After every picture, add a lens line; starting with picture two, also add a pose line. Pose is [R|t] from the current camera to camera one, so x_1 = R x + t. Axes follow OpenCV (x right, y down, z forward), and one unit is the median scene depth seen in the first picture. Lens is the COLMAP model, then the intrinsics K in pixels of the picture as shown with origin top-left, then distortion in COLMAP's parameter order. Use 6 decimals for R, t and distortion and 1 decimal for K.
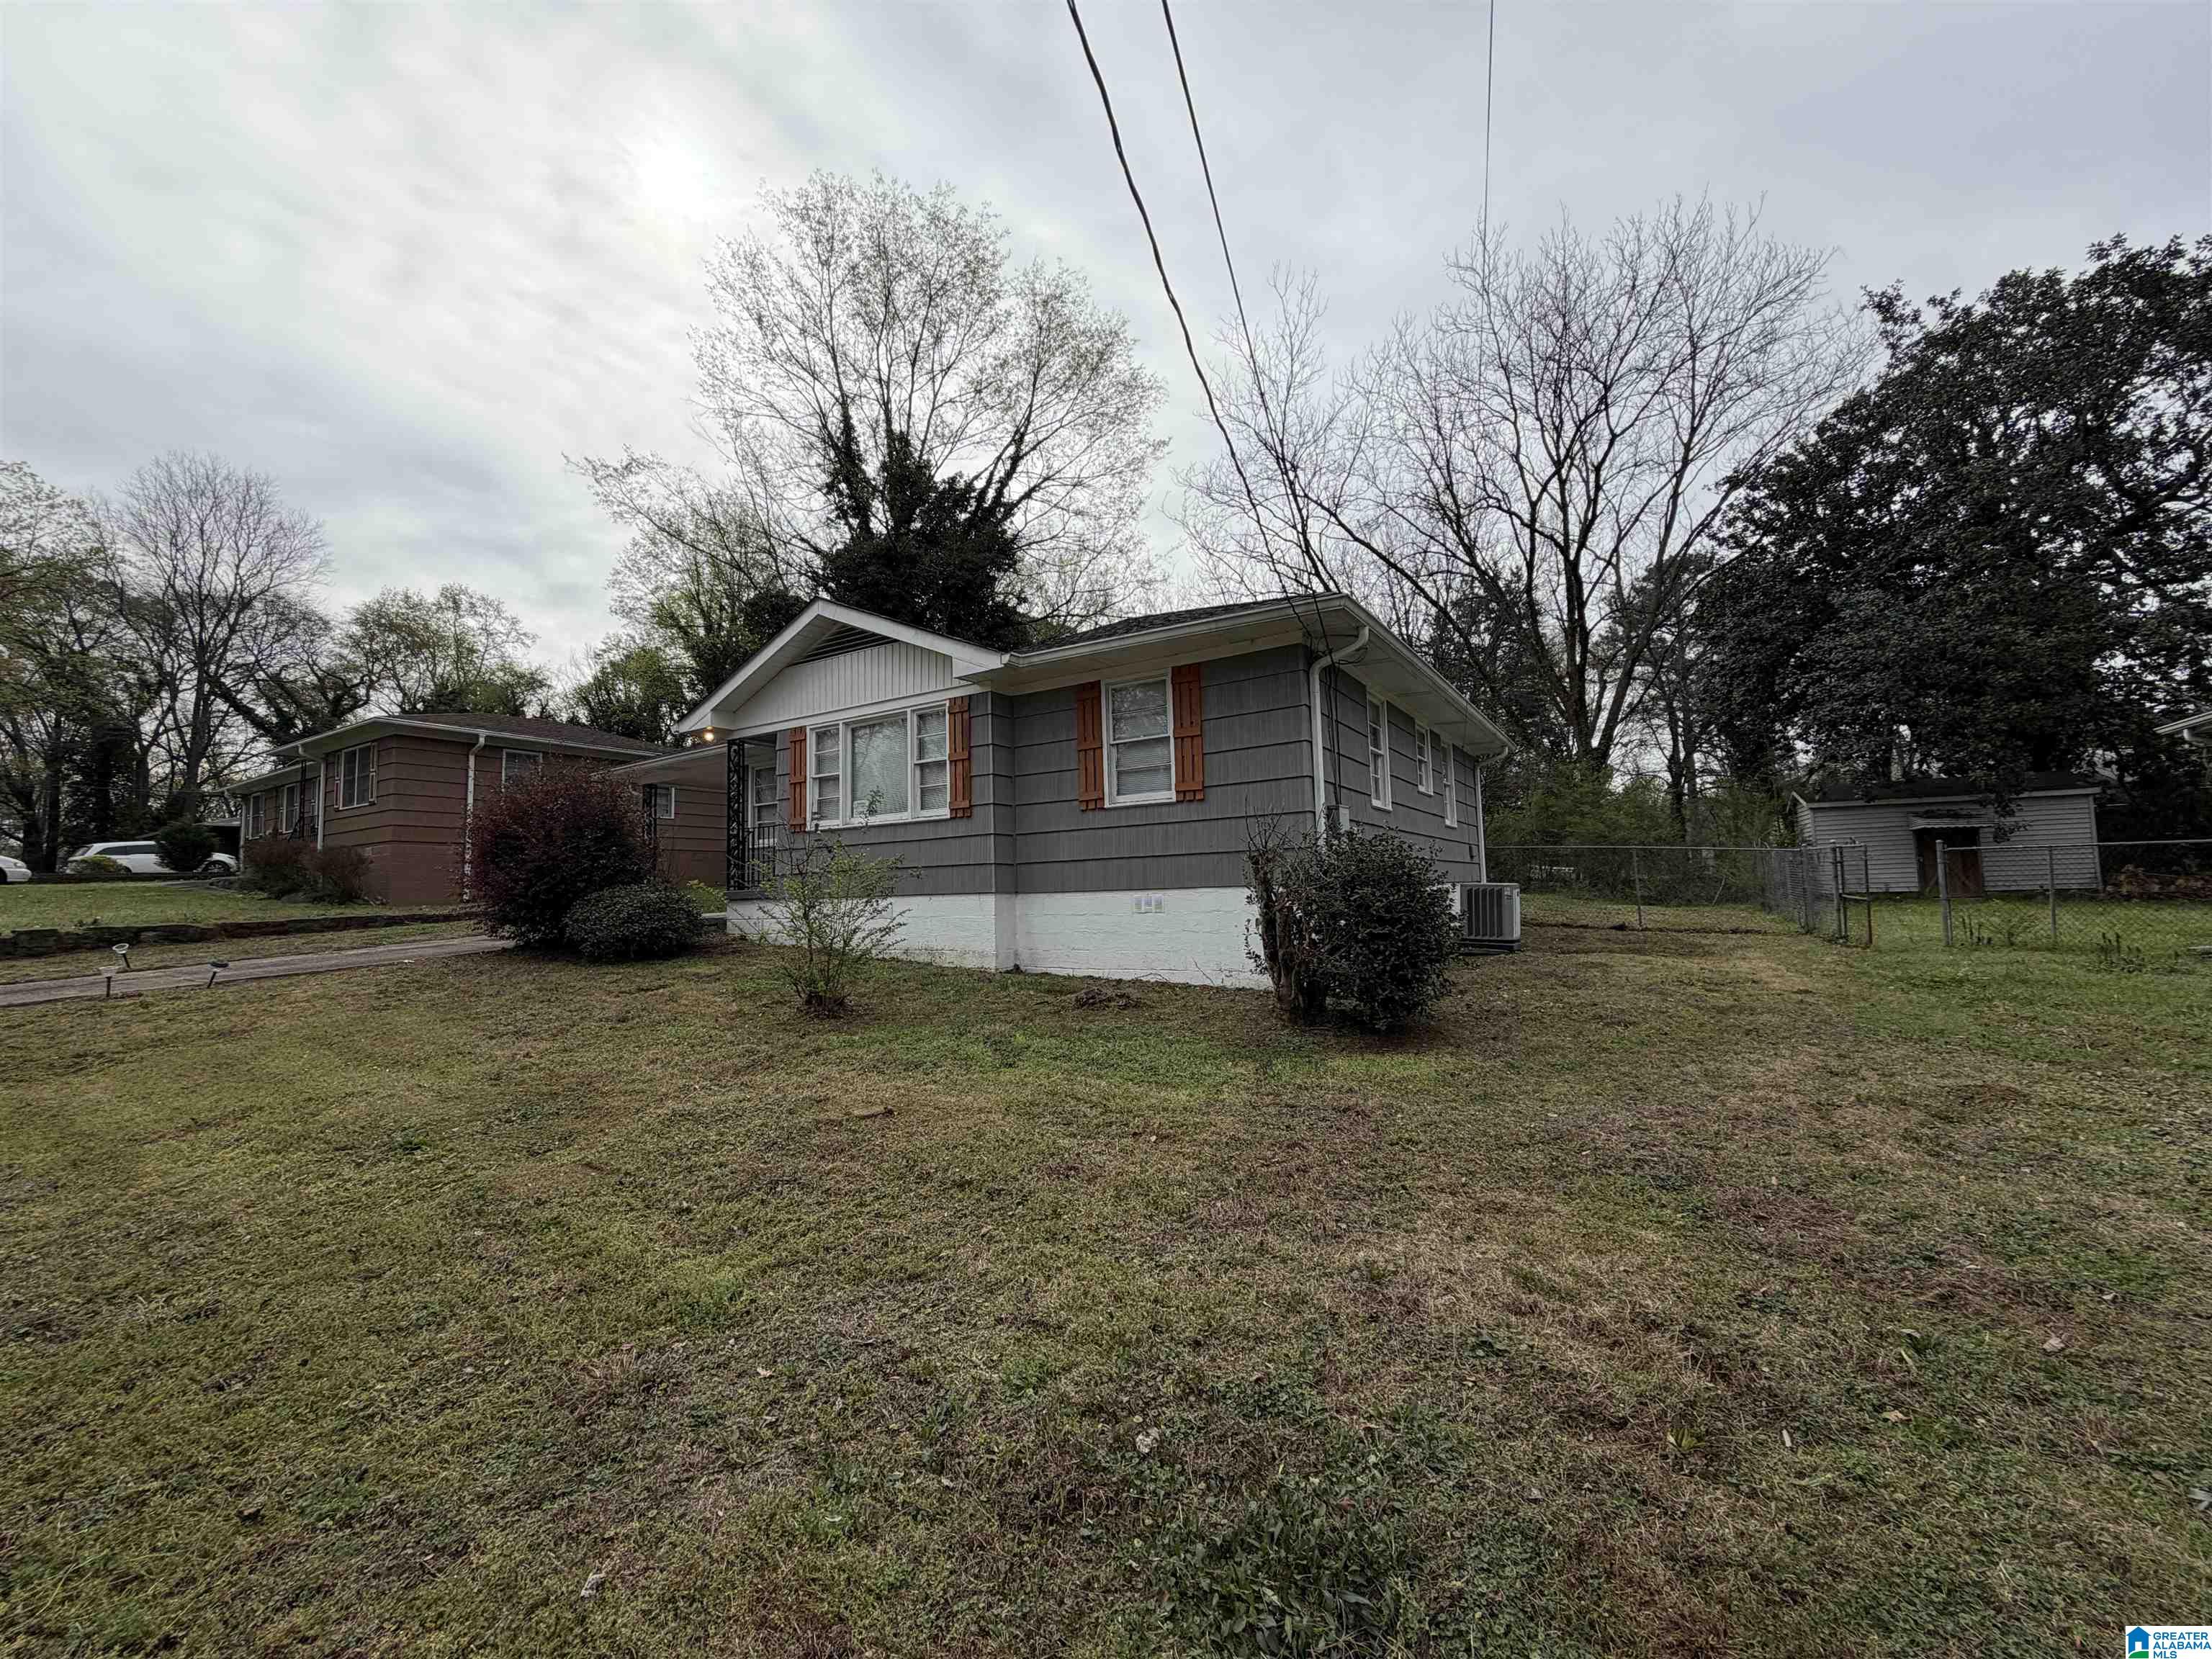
lens RADIAL K [[877.2, 0, 1103.7], [0, 877.2, 821.5], [0, 0, 1]] dist [-0.001626, 0.000362]
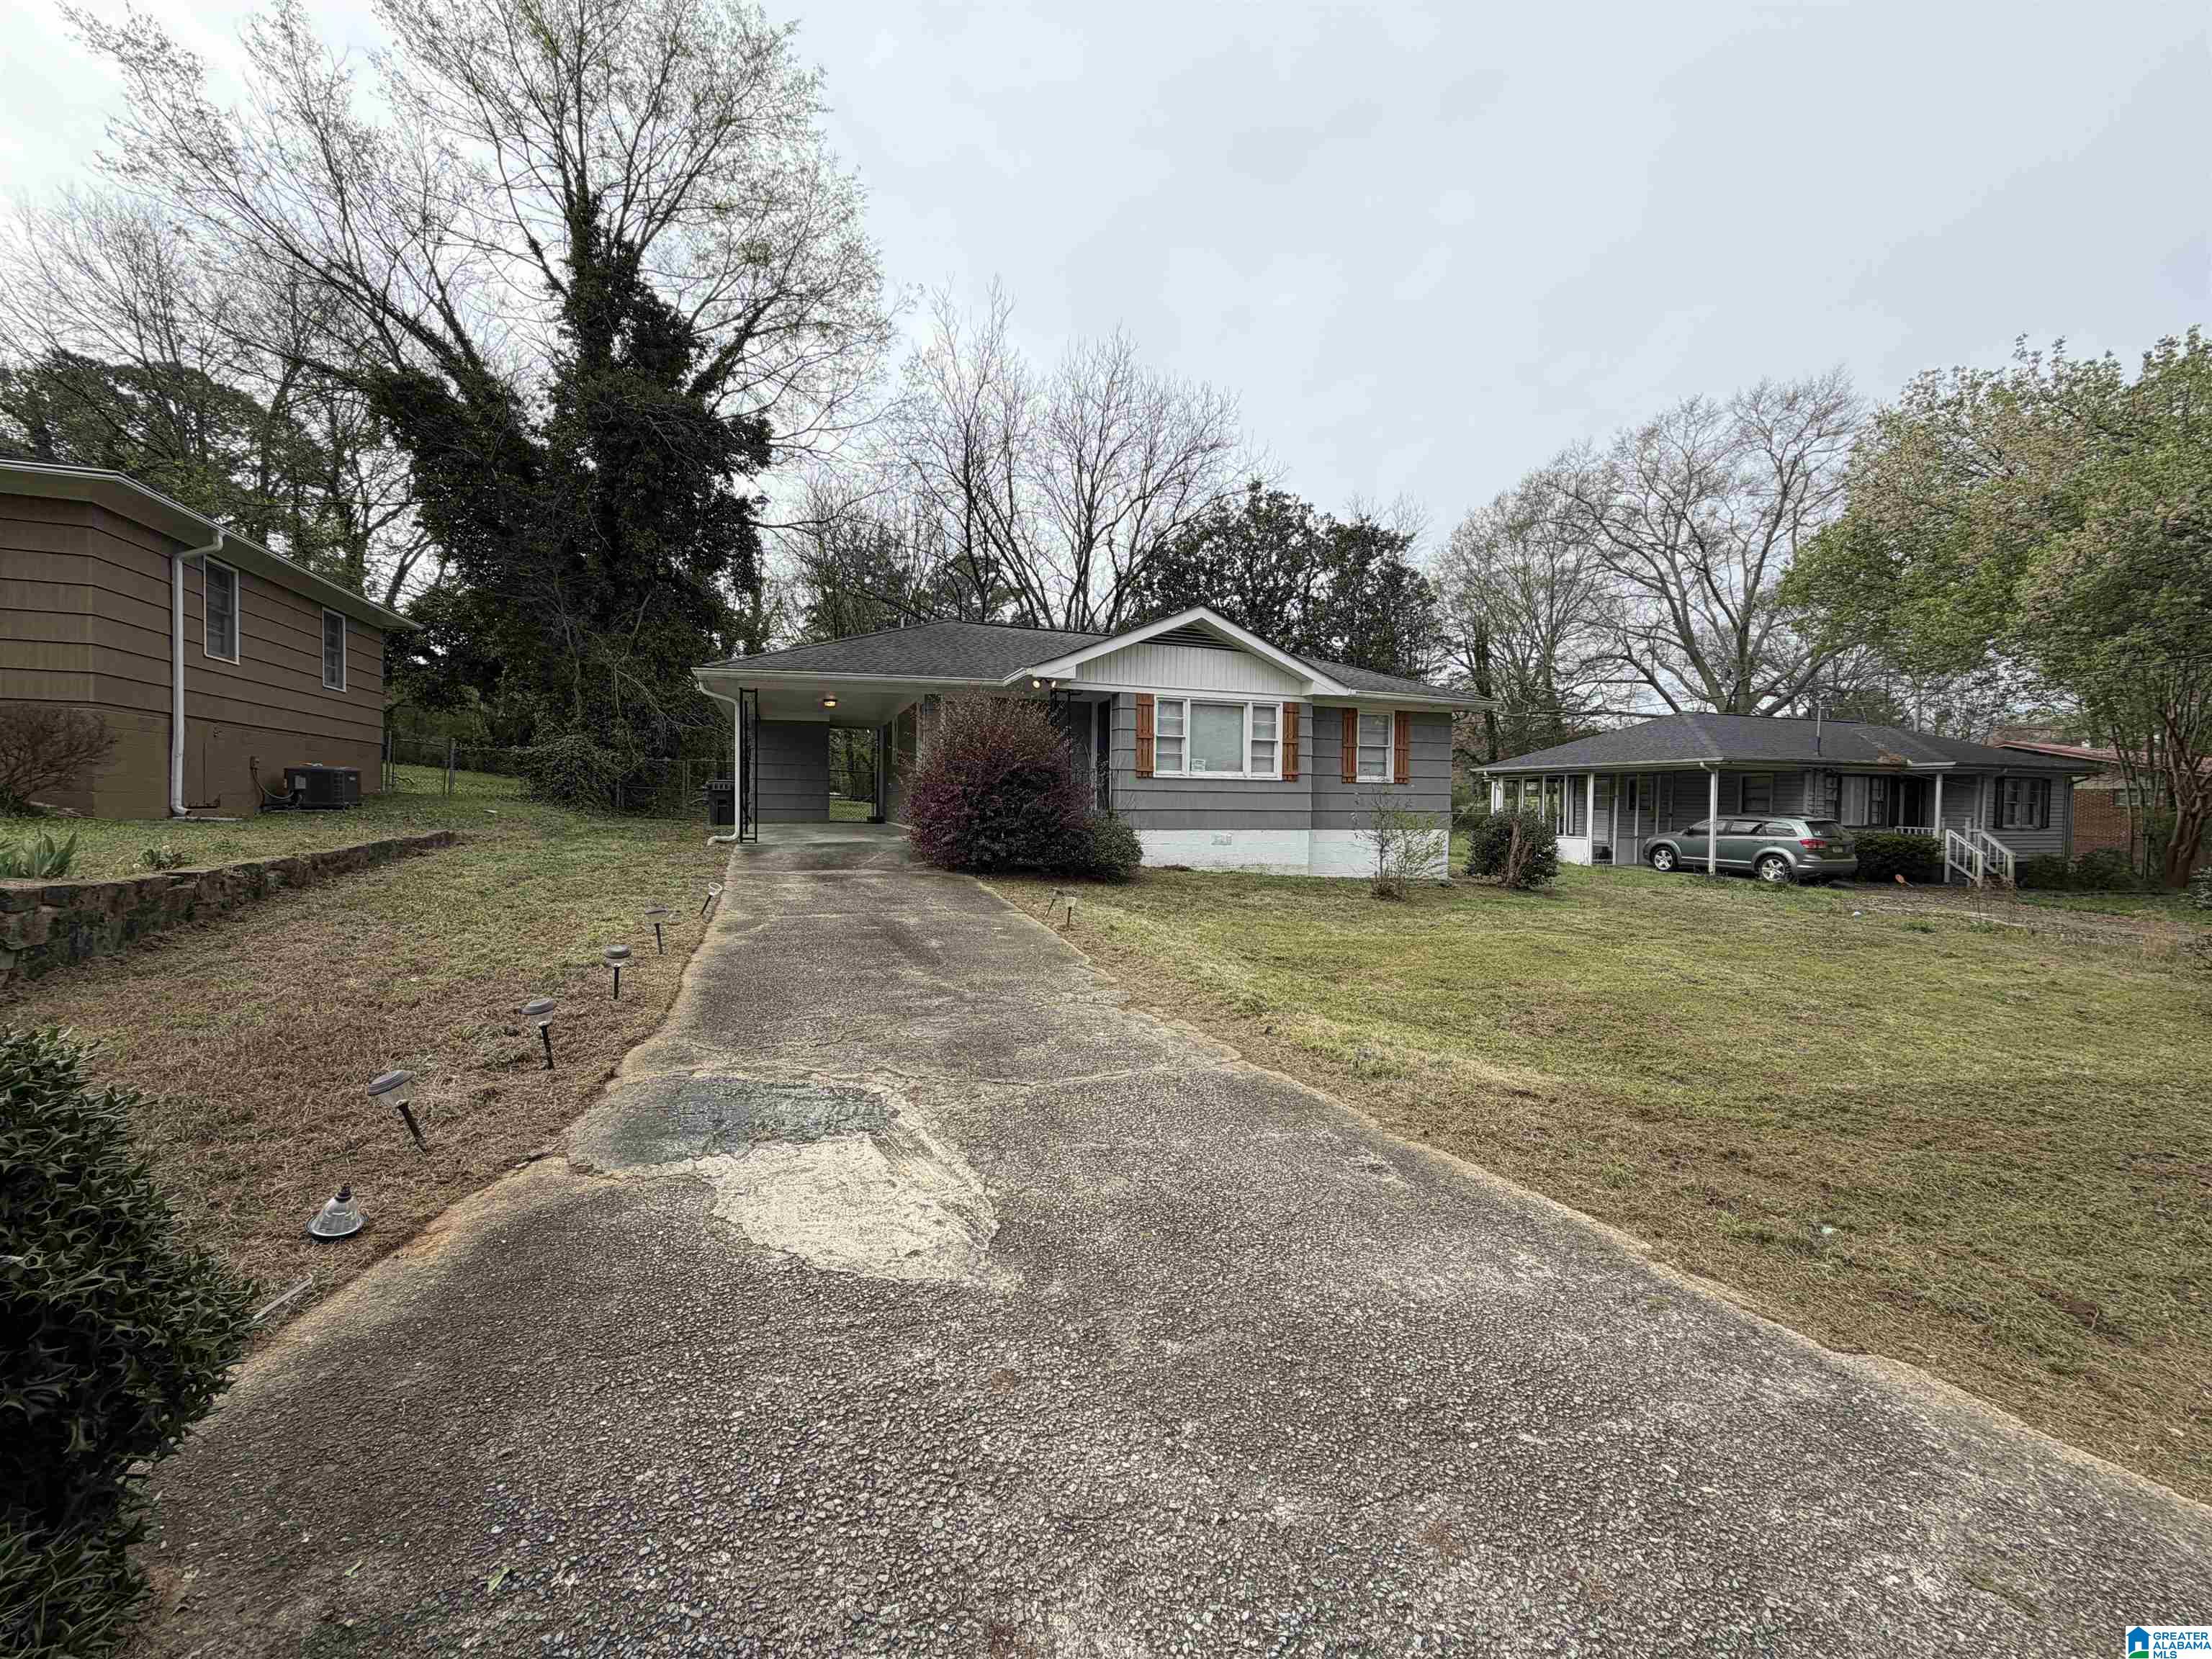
lens RADIAL K [[877.2, 0, 1106.3], [0, 877.2, 829.4], [0, 0, 1]] dist [-0.001626, 0.000362]
pose [[0.617260, 0.028747, 0.786234, -1.525080], [-0.081169, 0.996327, 0.027296, 0.063781], [-0.782561, -0.080666, 0.617326, 0.274007]]
